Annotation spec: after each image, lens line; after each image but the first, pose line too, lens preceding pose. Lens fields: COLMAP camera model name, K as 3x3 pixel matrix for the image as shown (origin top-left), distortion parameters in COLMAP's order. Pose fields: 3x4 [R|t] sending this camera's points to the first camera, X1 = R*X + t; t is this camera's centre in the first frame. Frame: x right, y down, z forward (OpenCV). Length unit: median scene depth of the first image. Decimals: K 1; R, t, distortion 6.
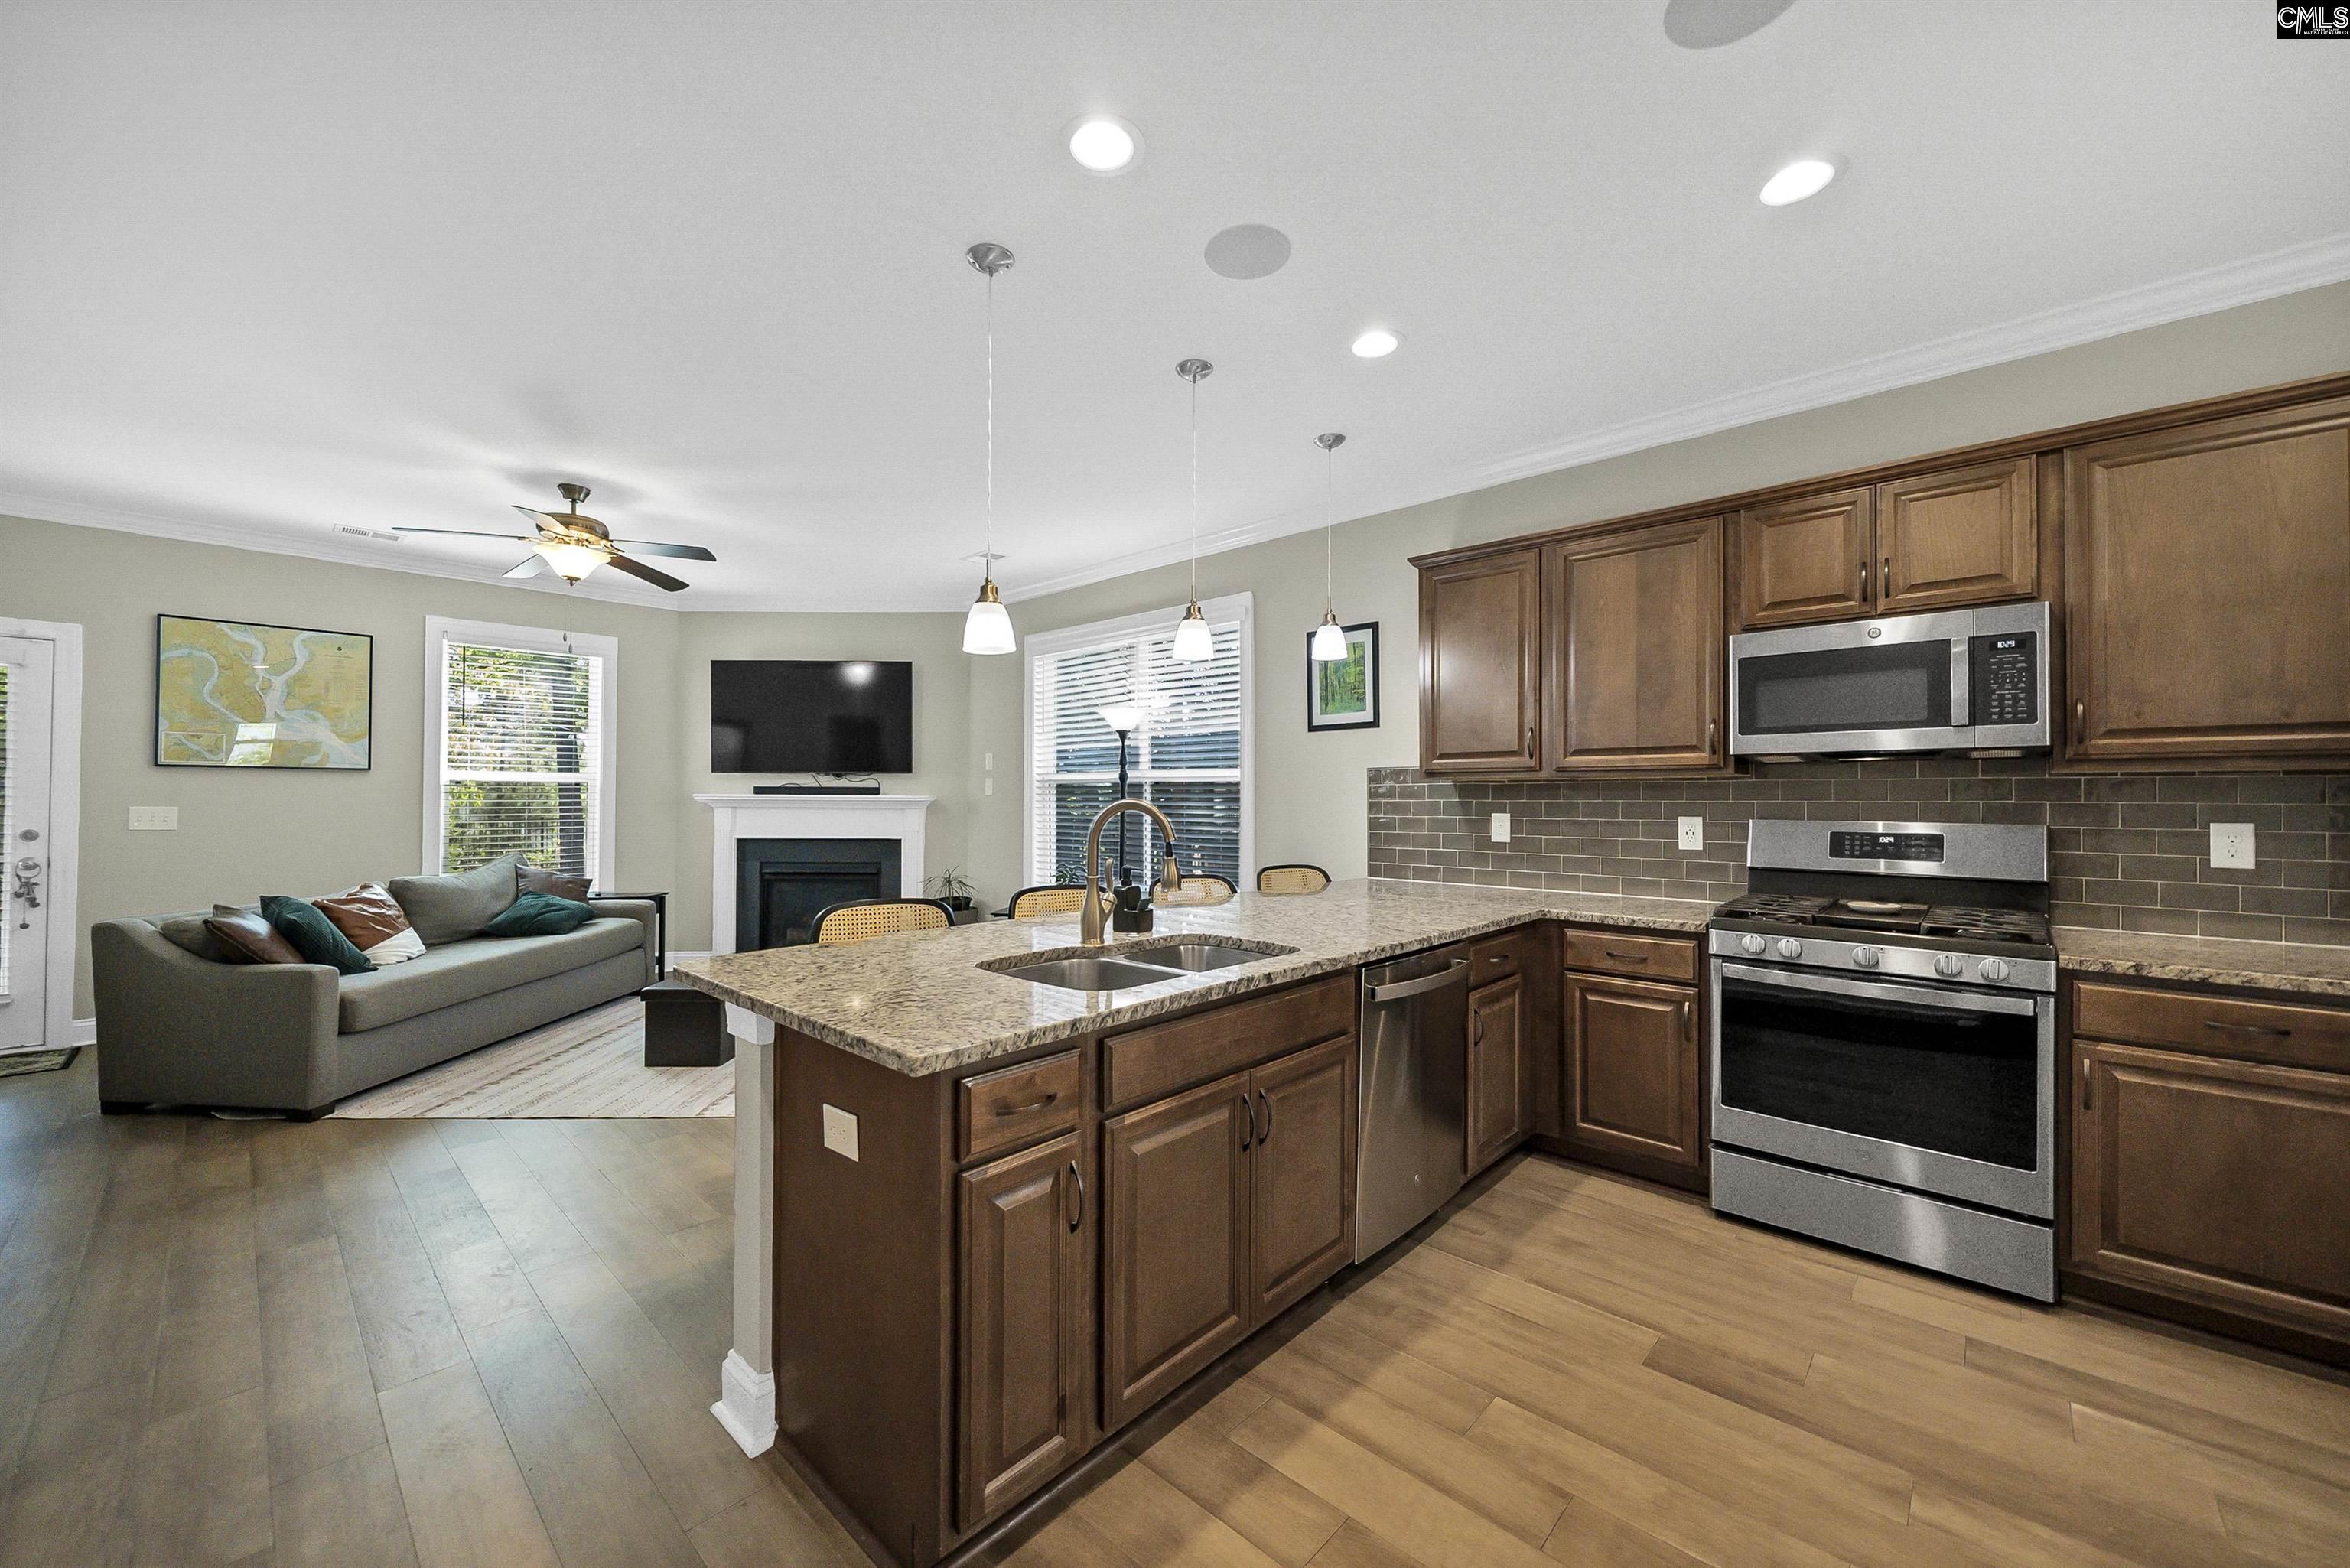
lens RADIAL K [[911.6, 0, 1239.3], [0, 911.6, 781.4], [0, 0, 1]] dist [0.001961, -0.001750]
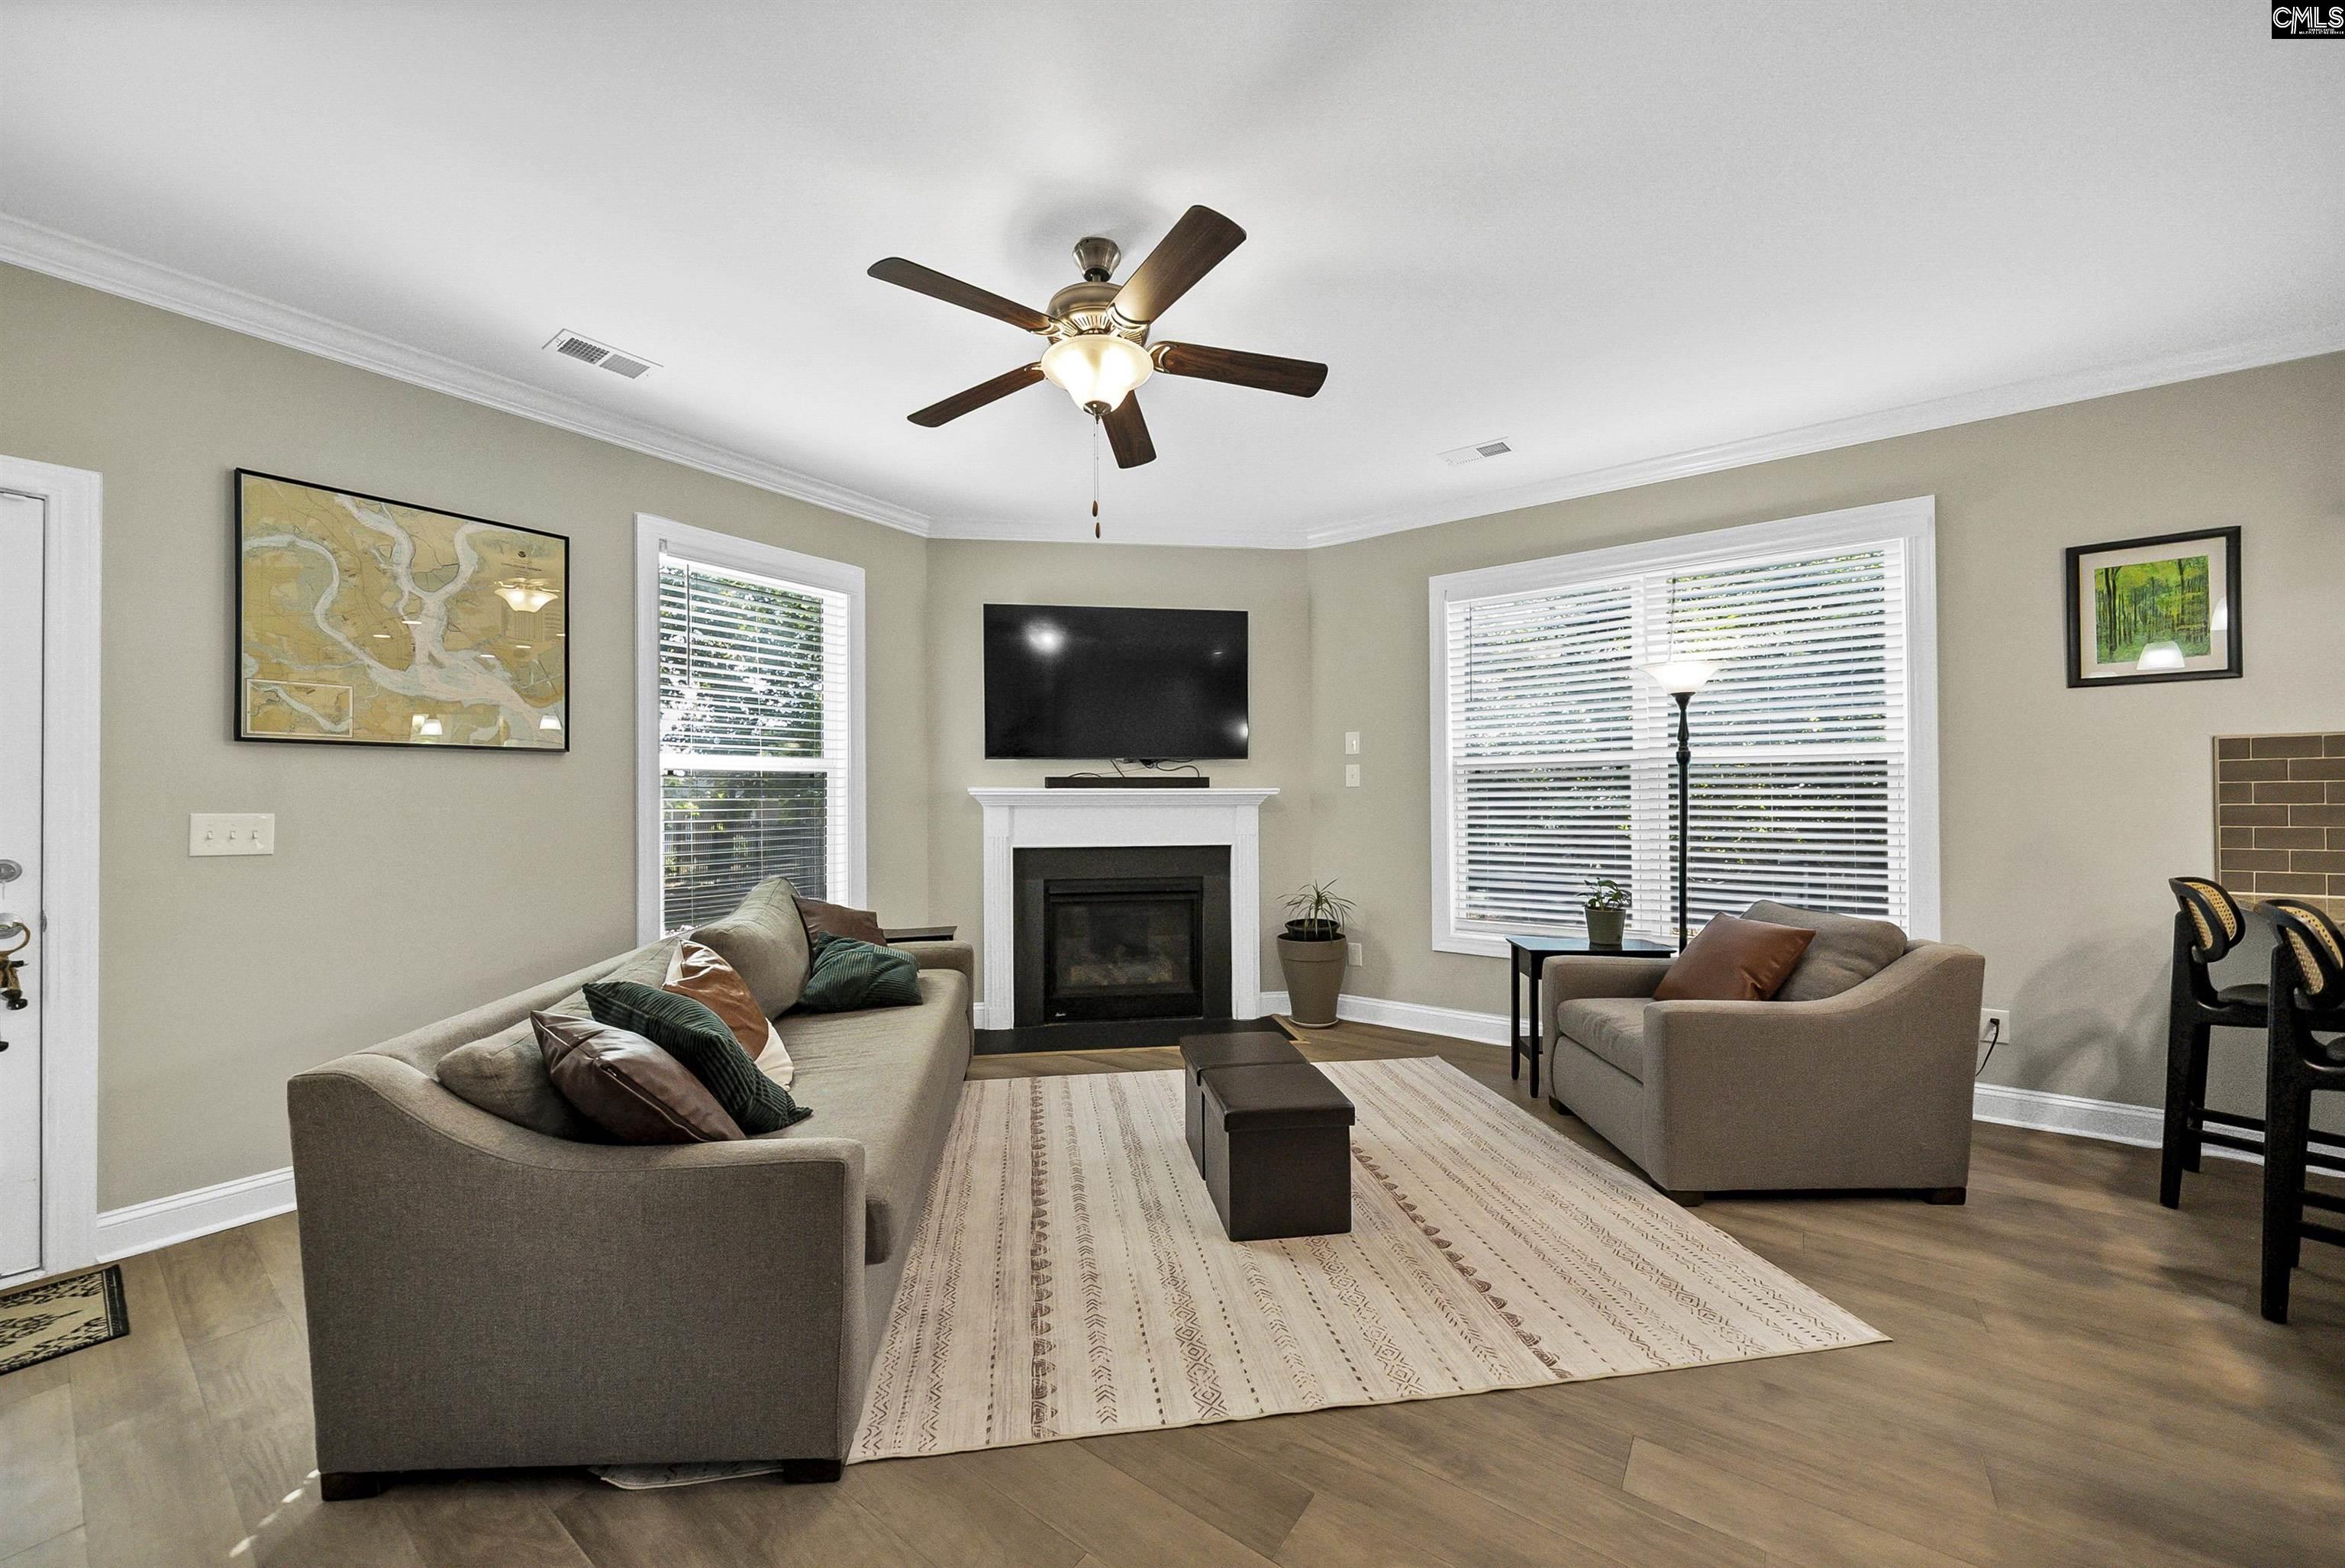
lens RADIAL K [[835.3, 0, 1172.8], [0, 835.3, 793.7], [0, 0, 1]] dist [-0.005525, -0.000206]
pose [[0.993122, -0.009616, 0.116688, -0.635090], [0.007851, 0.999848, 0.015572, 0.011530], [-0.116820, -0.014549, 0.993047, 0.398891]]
